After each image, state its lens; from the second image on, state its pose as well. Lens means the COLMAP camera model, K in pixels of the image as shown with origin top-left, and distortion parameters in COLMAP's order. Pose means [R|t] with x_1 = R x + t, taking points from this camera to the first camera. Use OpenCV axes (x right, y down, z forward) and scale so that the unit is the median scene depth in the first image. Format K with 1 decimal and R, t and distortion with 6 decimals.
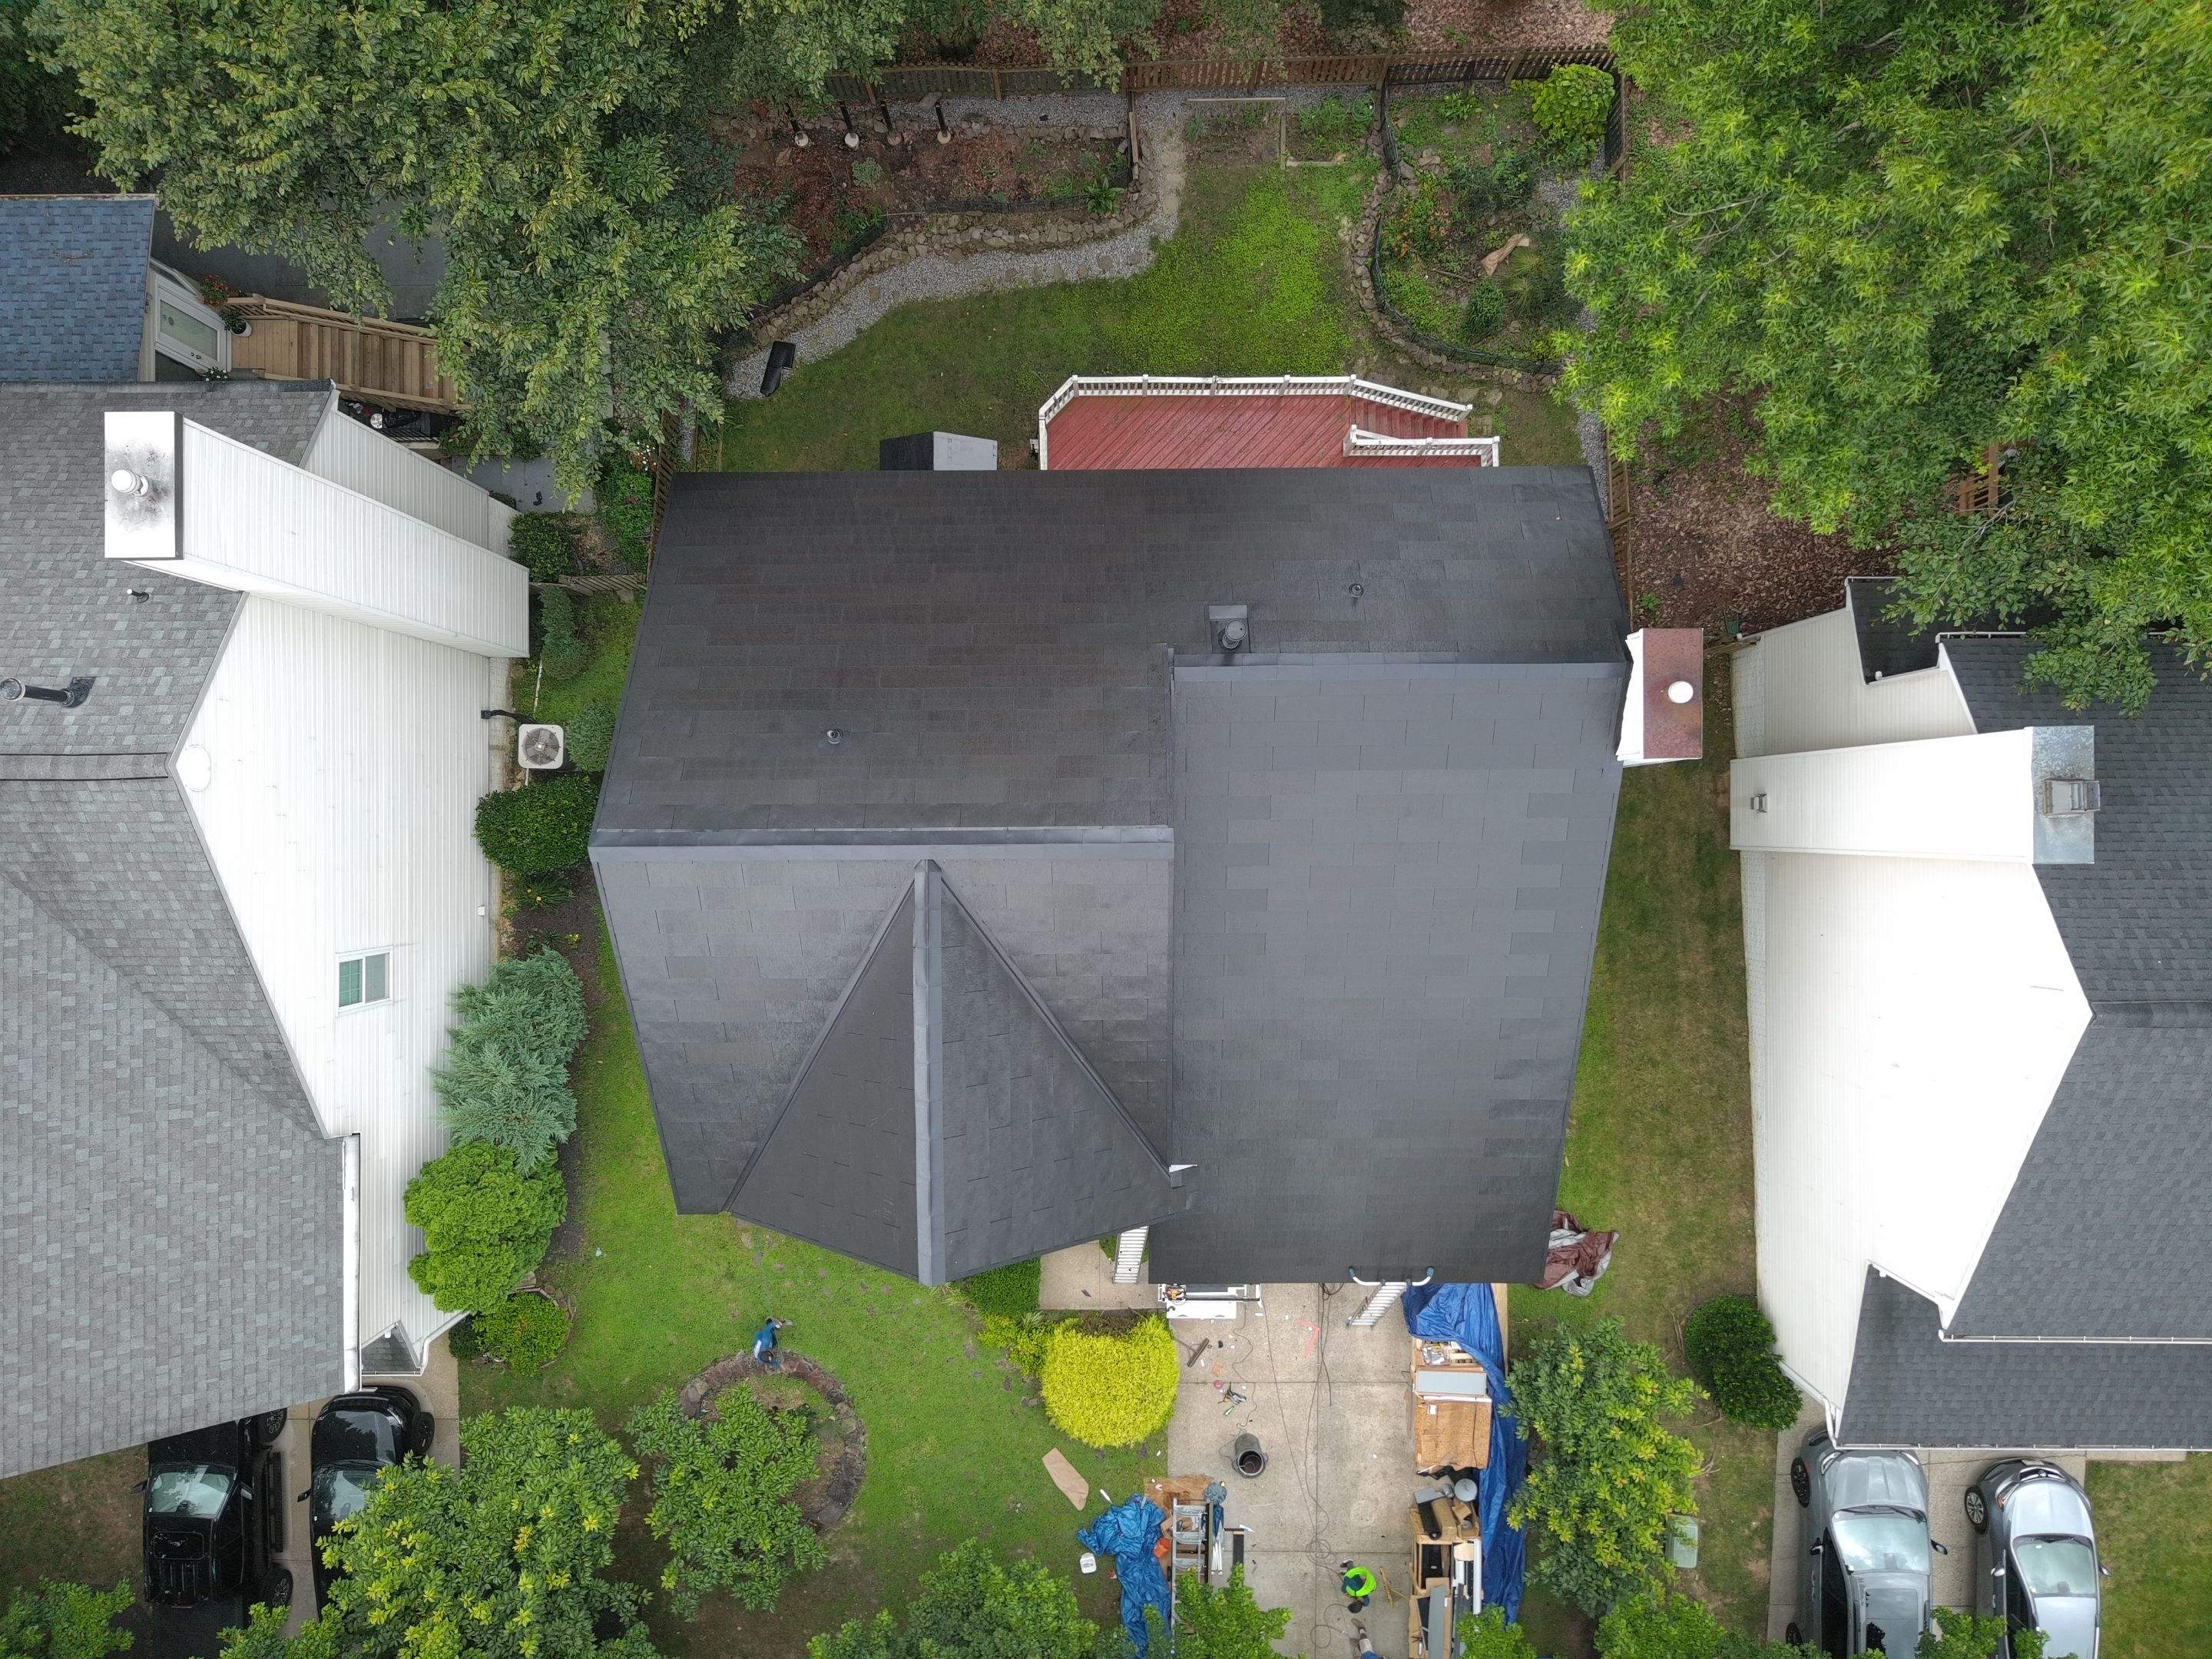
lens RADIAL K [[1510.4, 0, 1108.7], [0, 1510.4, 832.8], [0, 0, 1]] dist [0.021234, -0.022153]
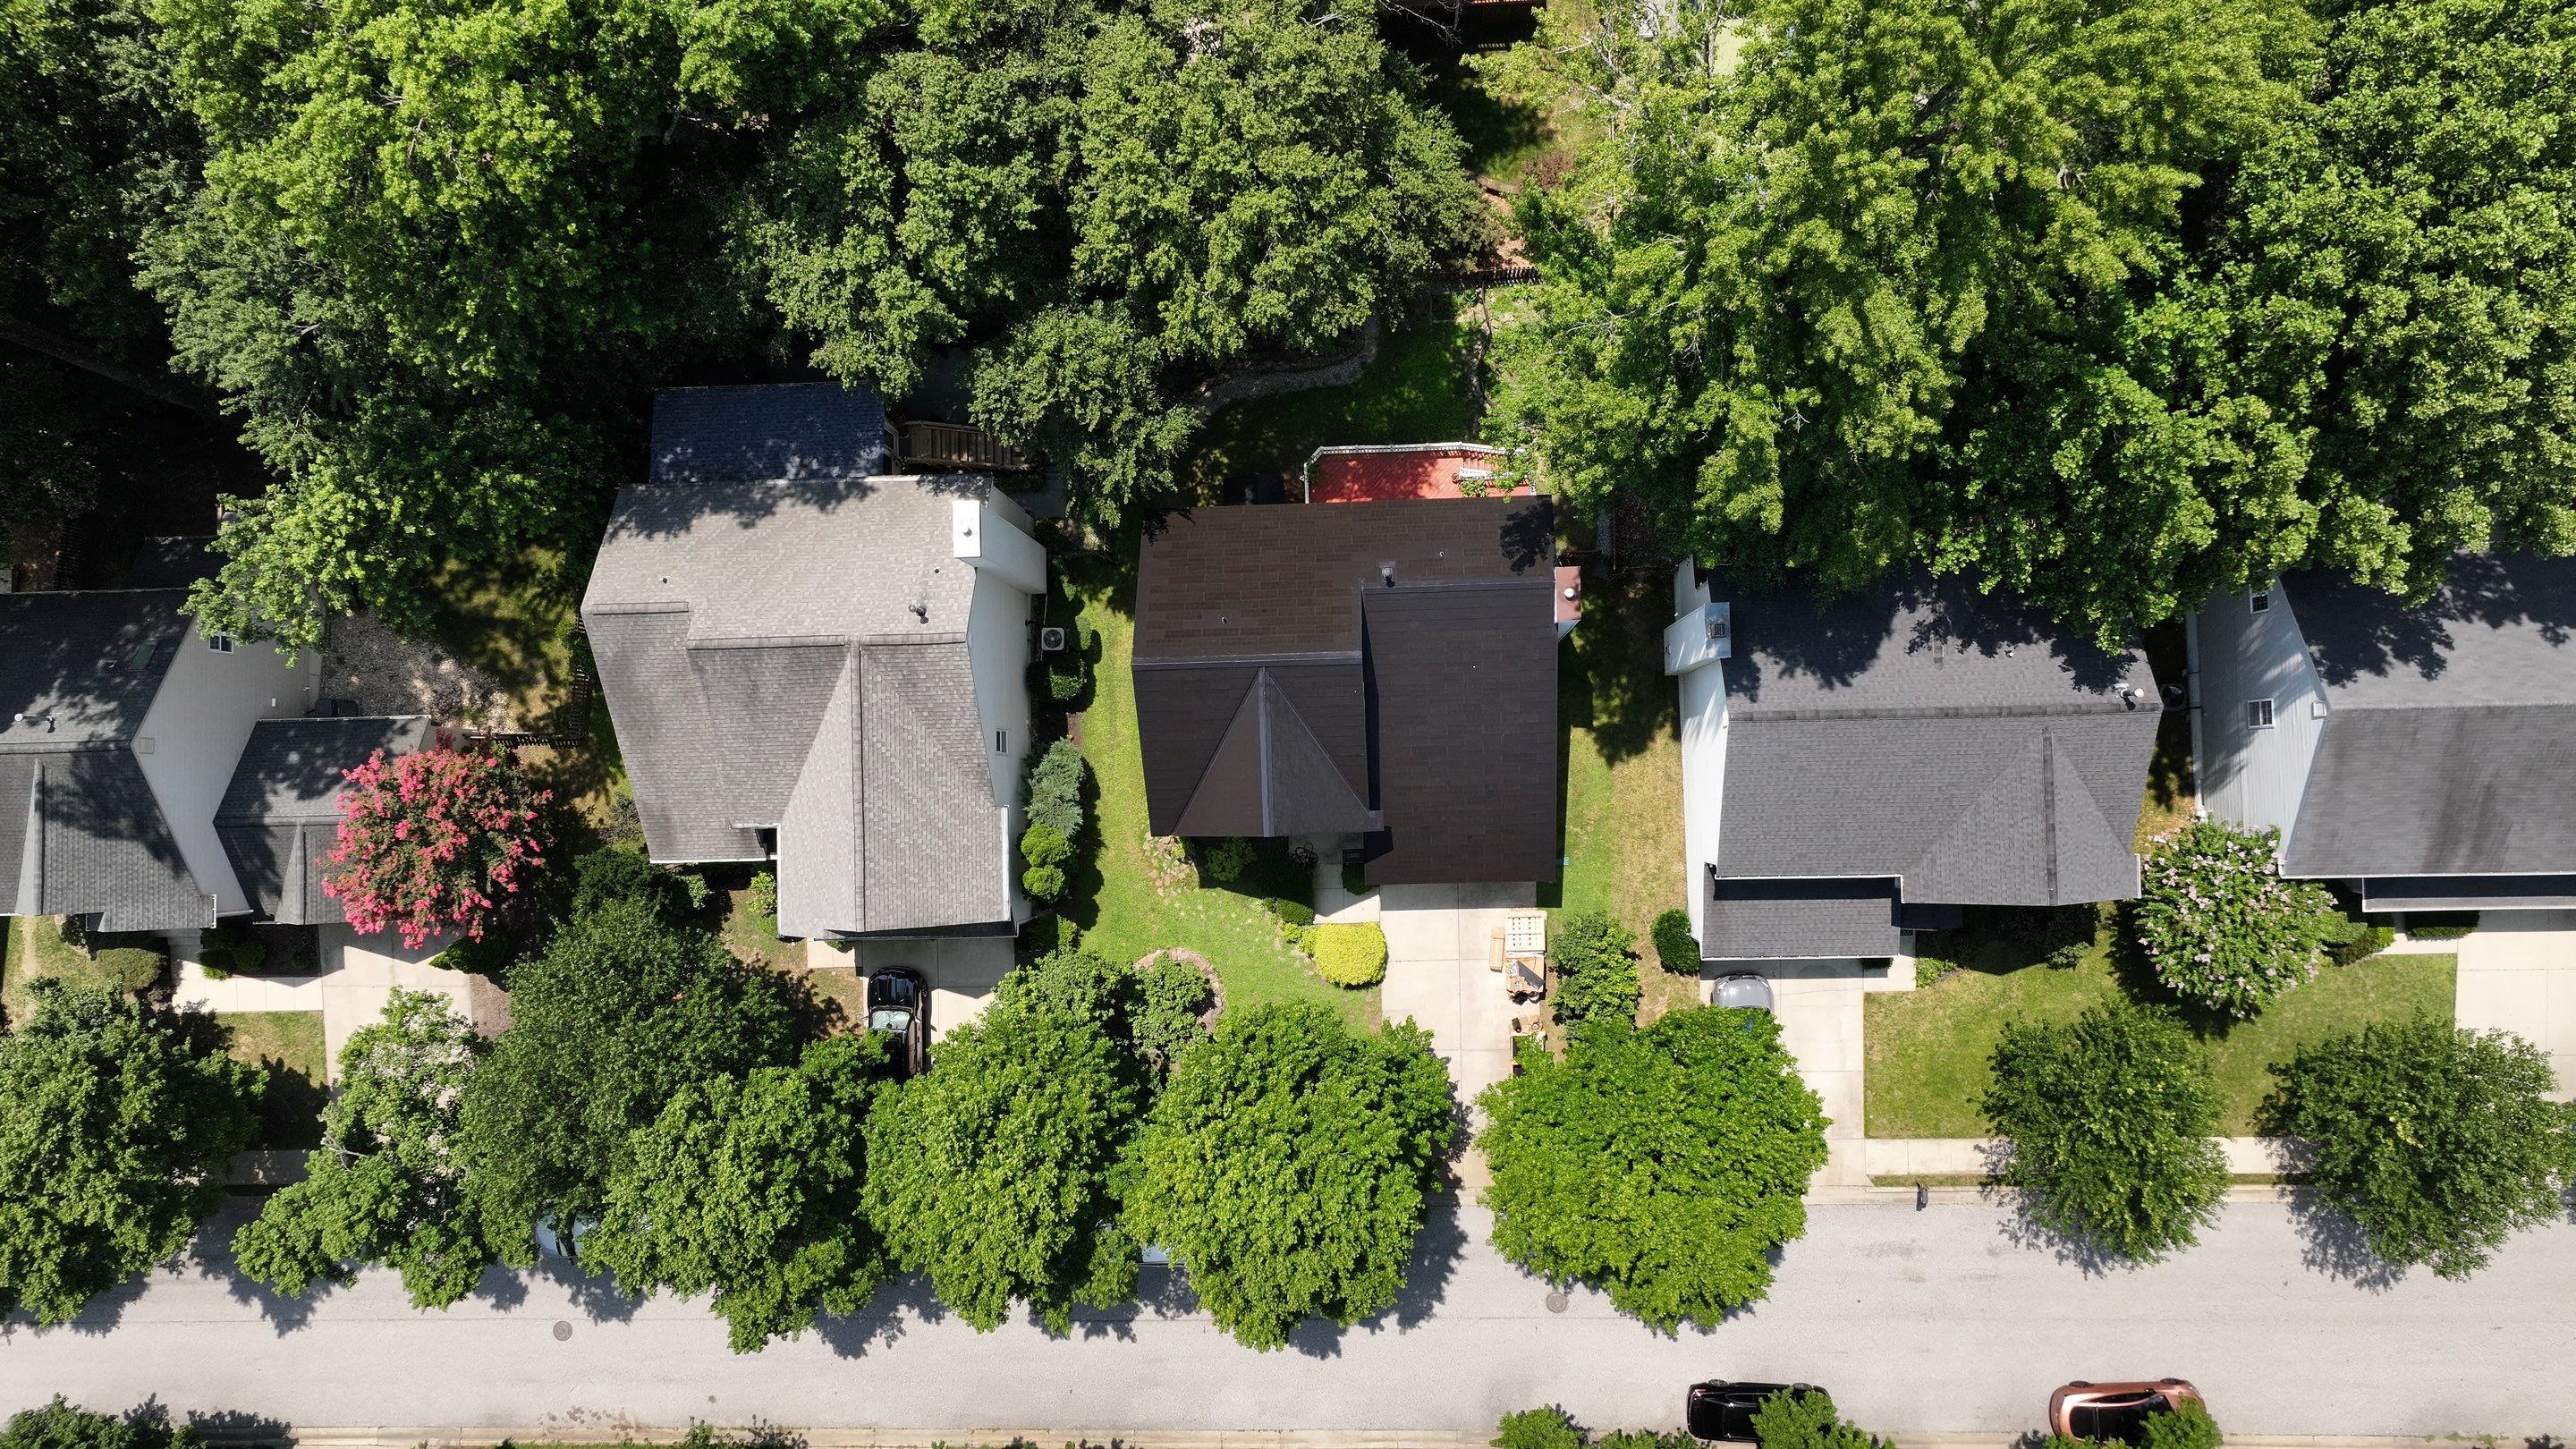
lens RADIAL K [[1839.2, 0, 1301.0], [0, 1839.2, 724.5], [0, 0, 1]] dist [-0.001995, 0.012361]
pose [[0.998598, -0.022326, -0.048002, 0.066955], [0.020183, 0.998798, -0.044678, 0.196324], [0.048941, 0.043646, 0.997848, -1.593374]]
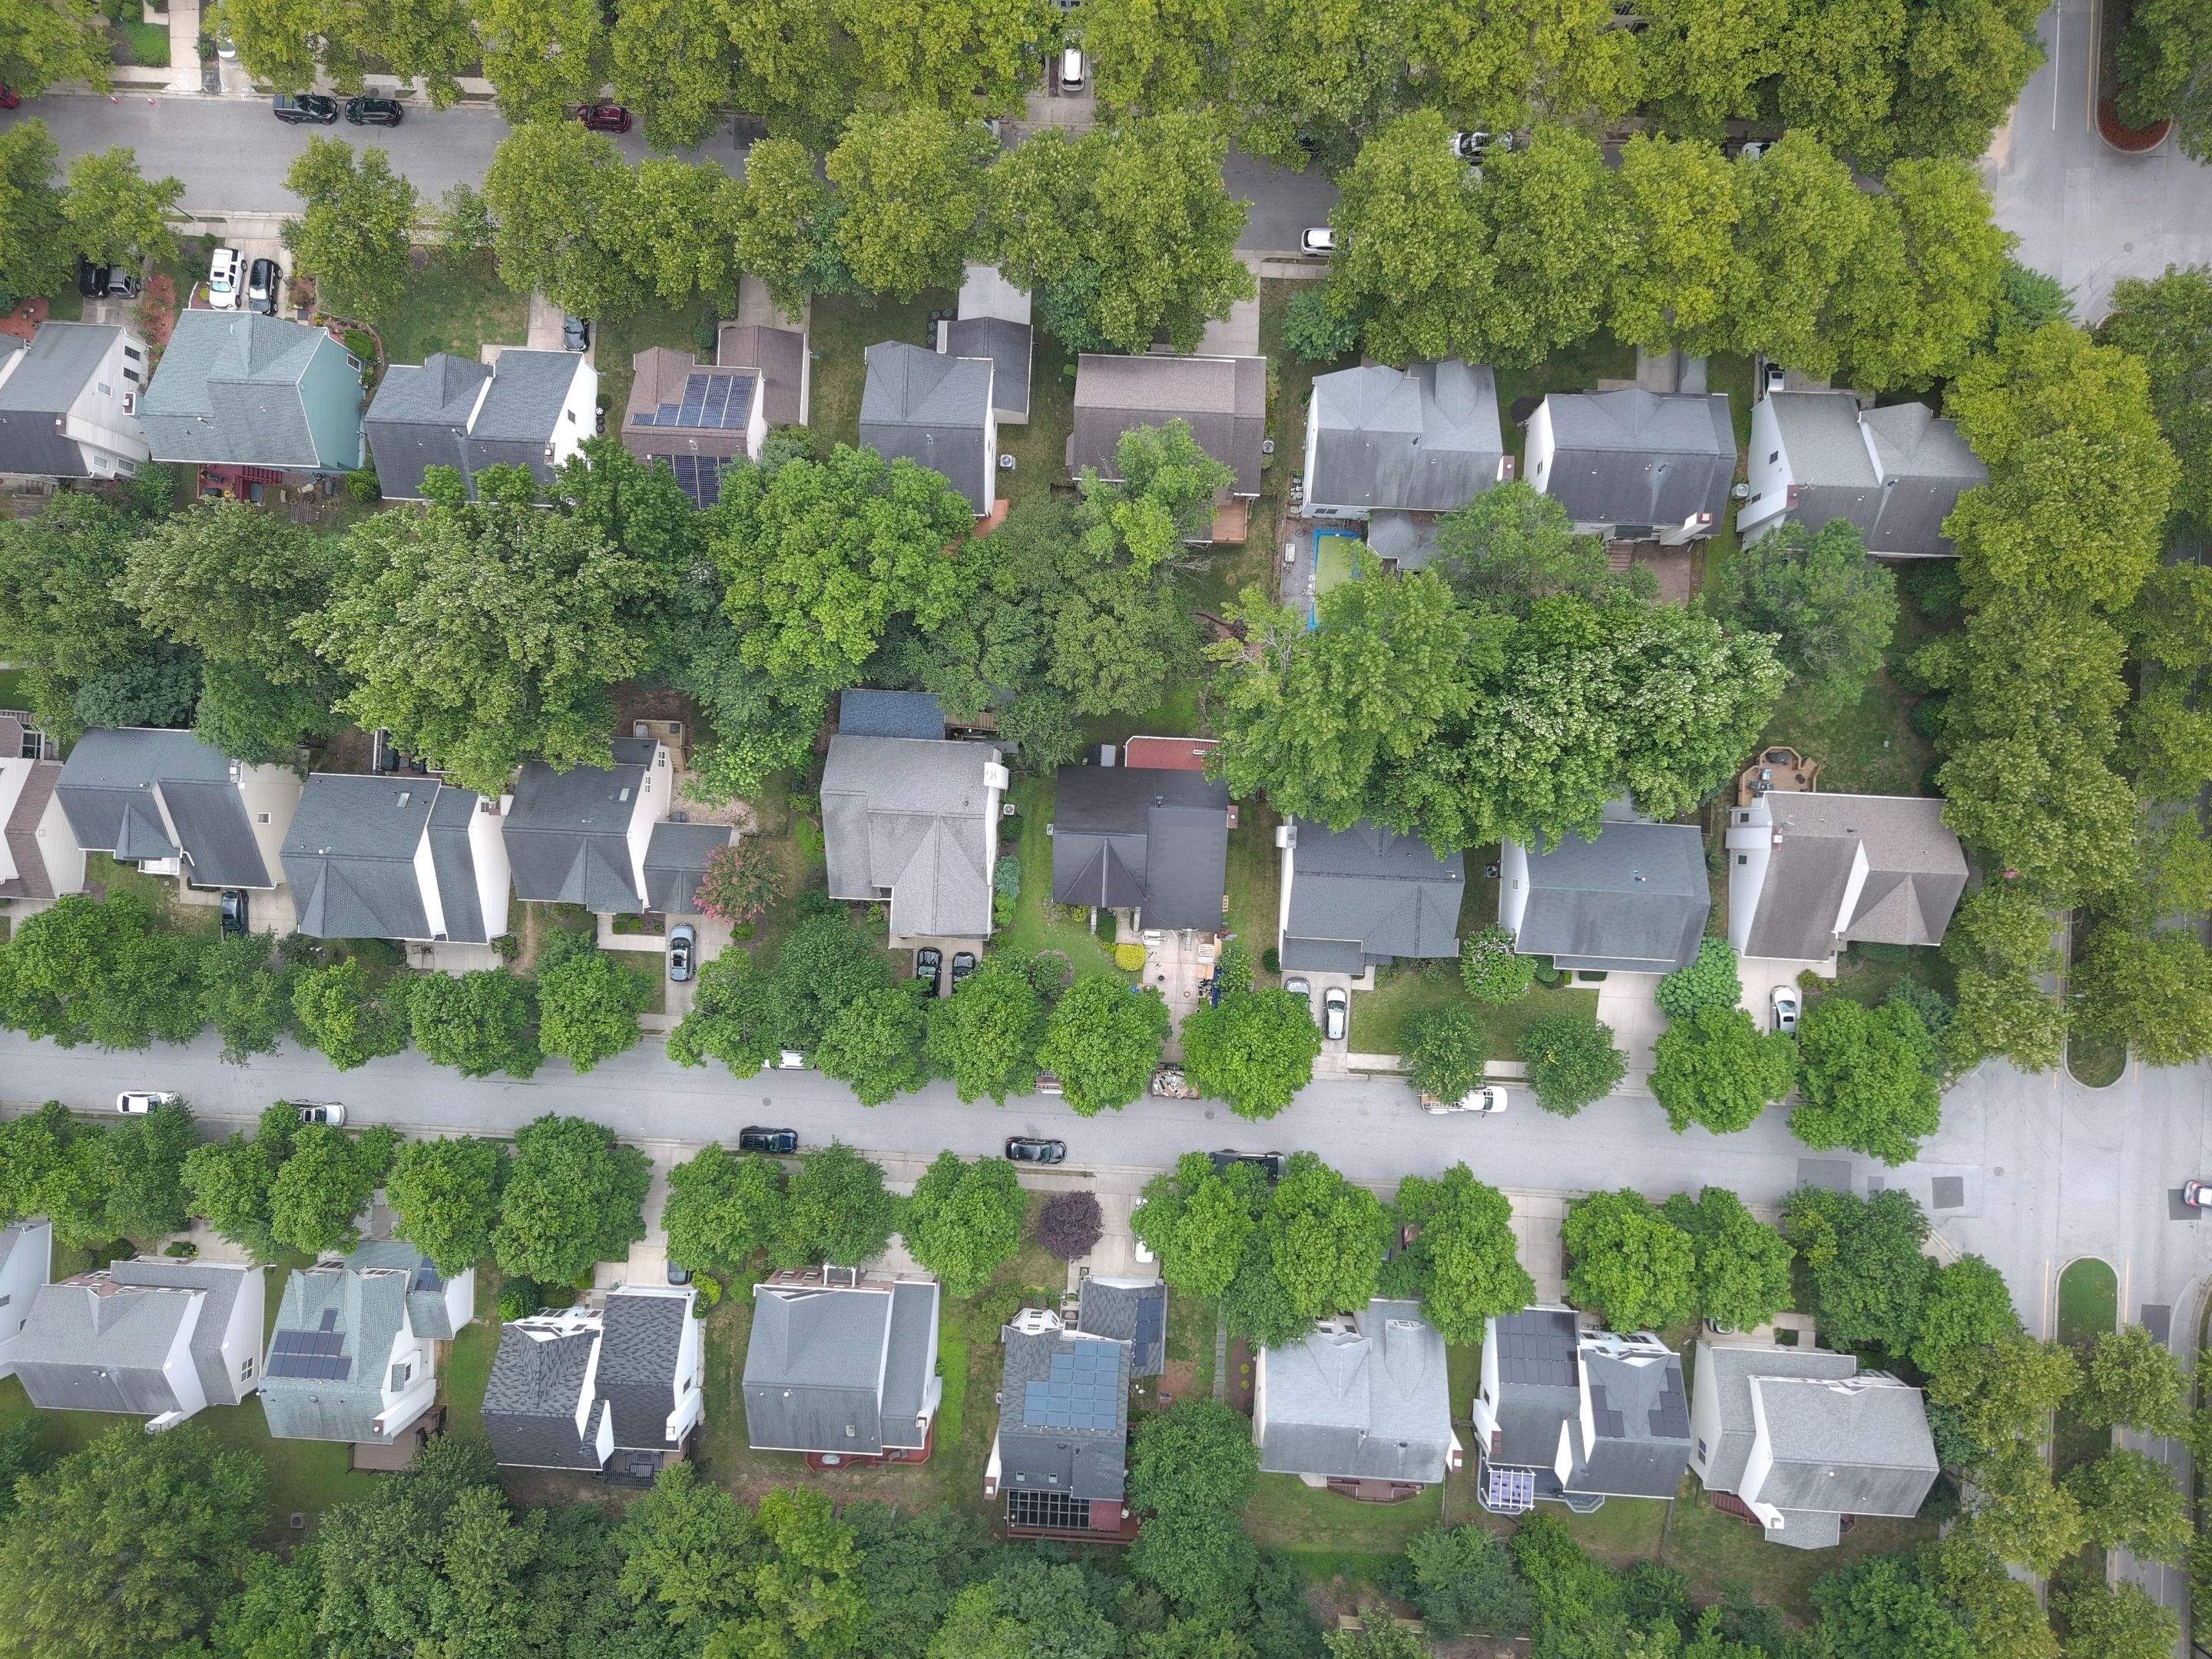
lens RADIAL K [[1510.4, 0, 1101.7], [0, 1510.4, 826.2], [0, 0, 1]] dist [0.021234, -0.022153]
pose [[0.998570, 0.049524, -0.020119, -0.015709], [-0.049514, 0.998773, 0.000982, -0.031108], [0.020143, 0.000015, 0.999797, -4.005103]]
